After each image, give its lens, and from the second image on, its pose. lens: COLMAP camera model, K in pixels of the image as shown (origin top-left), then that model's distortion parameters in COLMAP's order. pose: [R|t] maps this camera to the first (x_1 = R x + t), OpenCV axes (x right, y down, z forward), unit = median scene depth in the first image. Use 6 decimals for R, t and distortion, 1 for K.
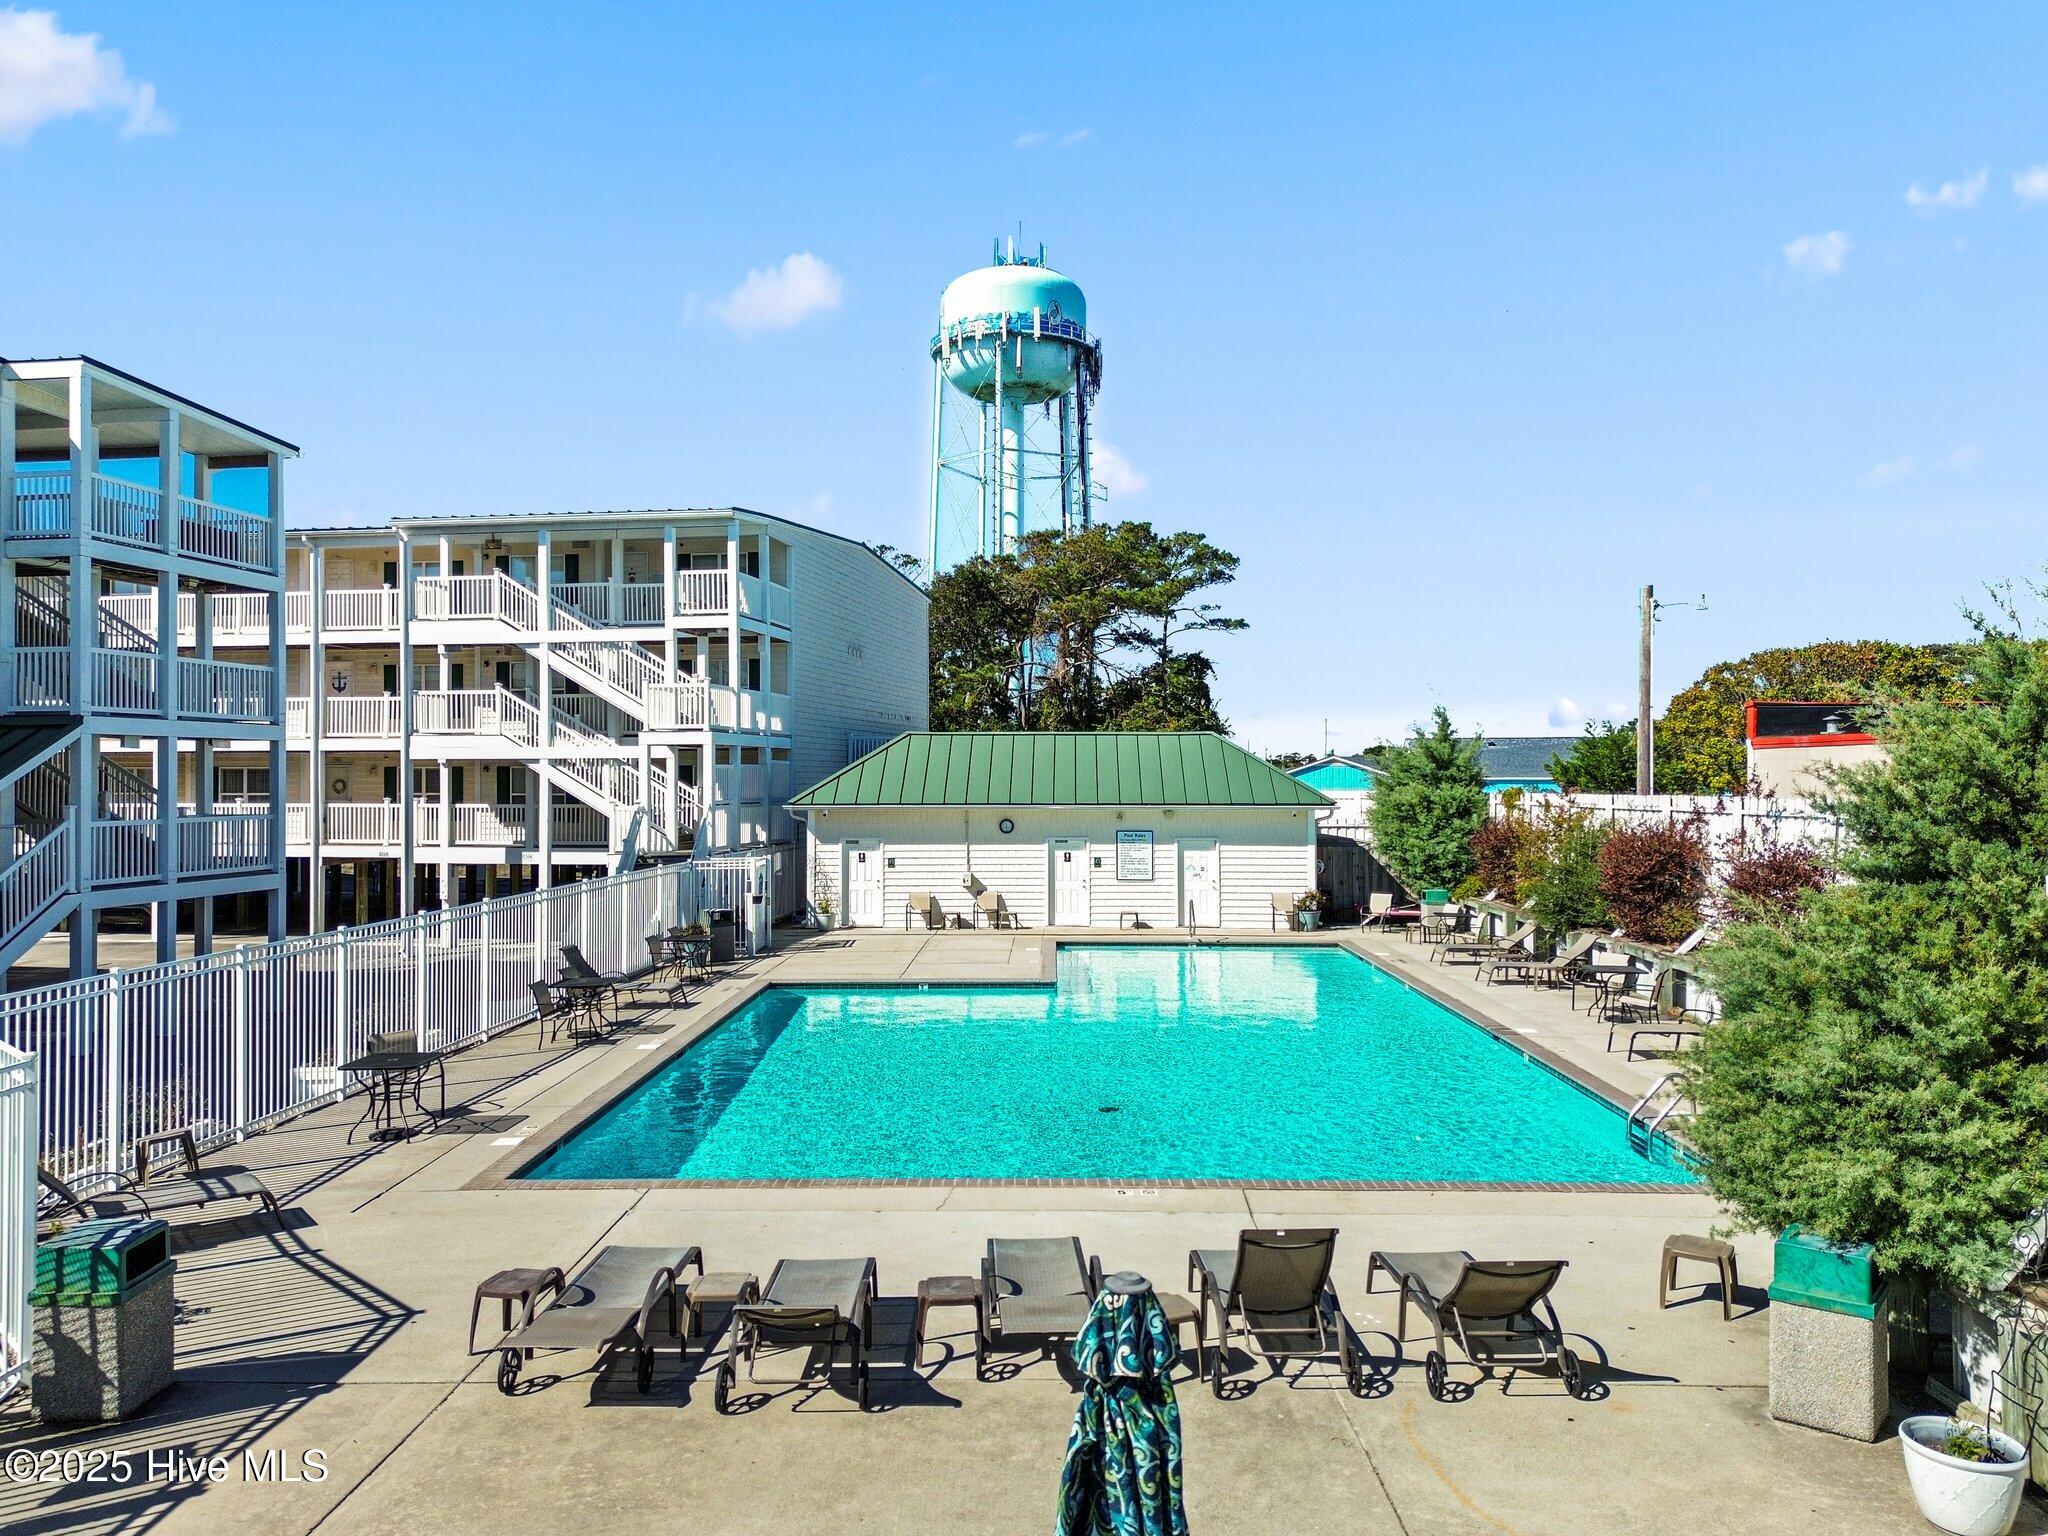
lens RADIAL K [[1430.1, 0, 1024.0], [0, 1430.1, 768.0], [0, 0, 1]] dist [0.067783, -0.077496]
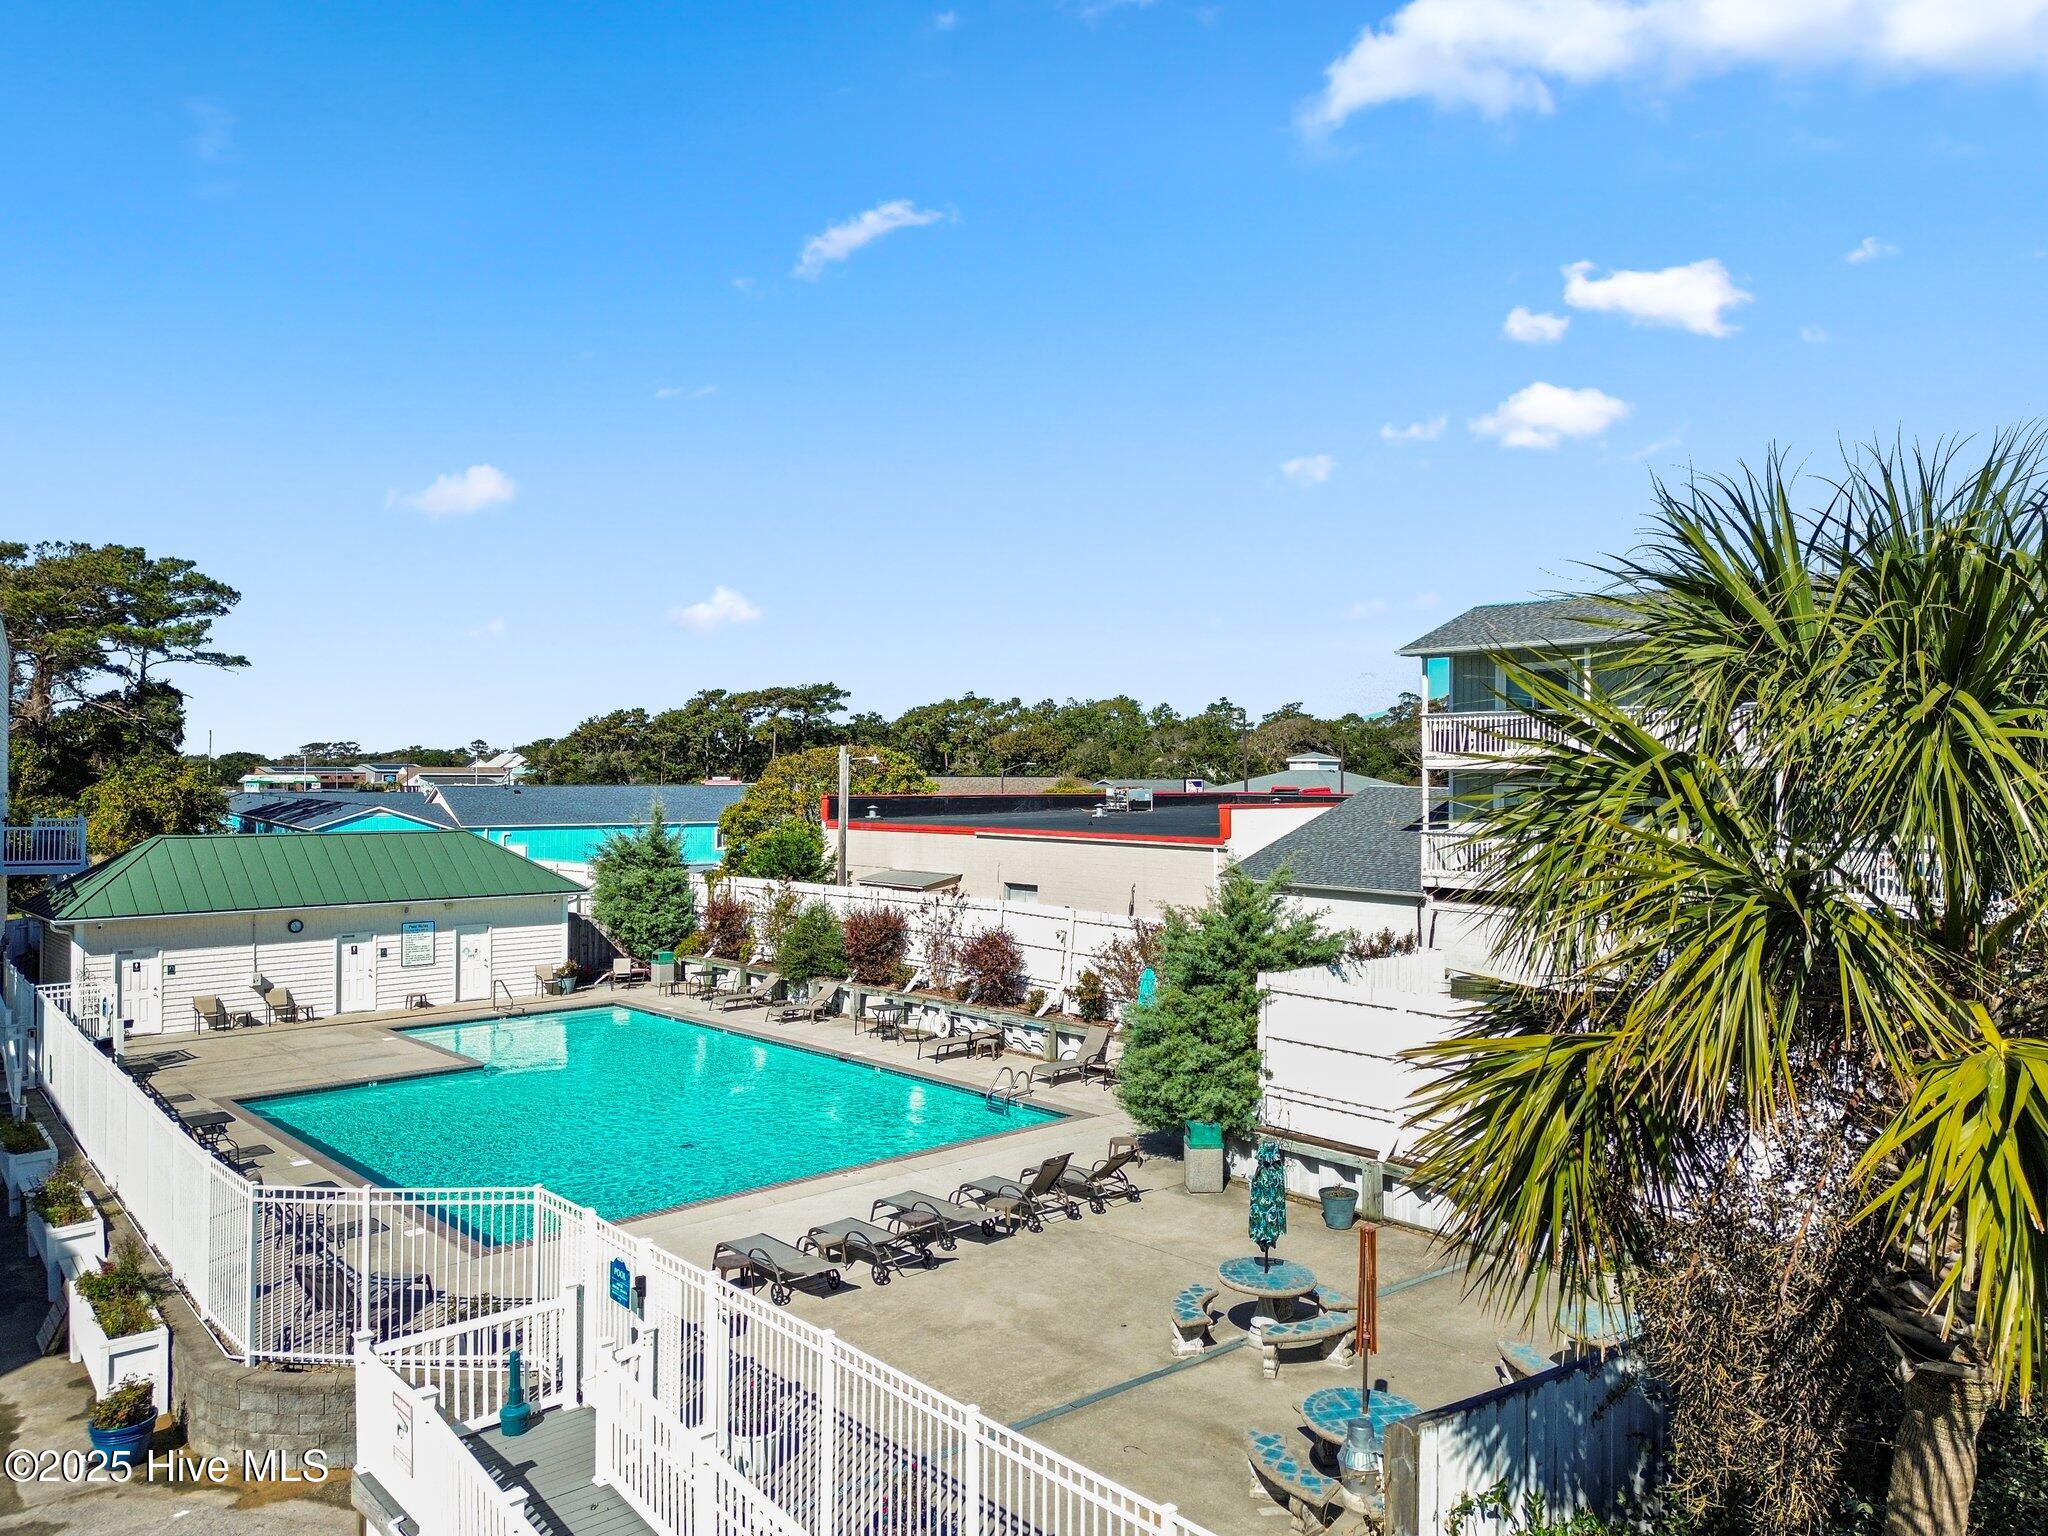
lens RADIAL K [[1430.1, 0, 1024.0], [0, 1430.1, 768.0], [0, 0, 1]] dist [0.067783, -0.077496]
pose [[0.727547, 0.006477, 0.686028, -0.361595], [-0.005039, 0.999979, -0.004097, -0.076513], [-0.686040, -0.000476, 0.727564, -0.170376]]
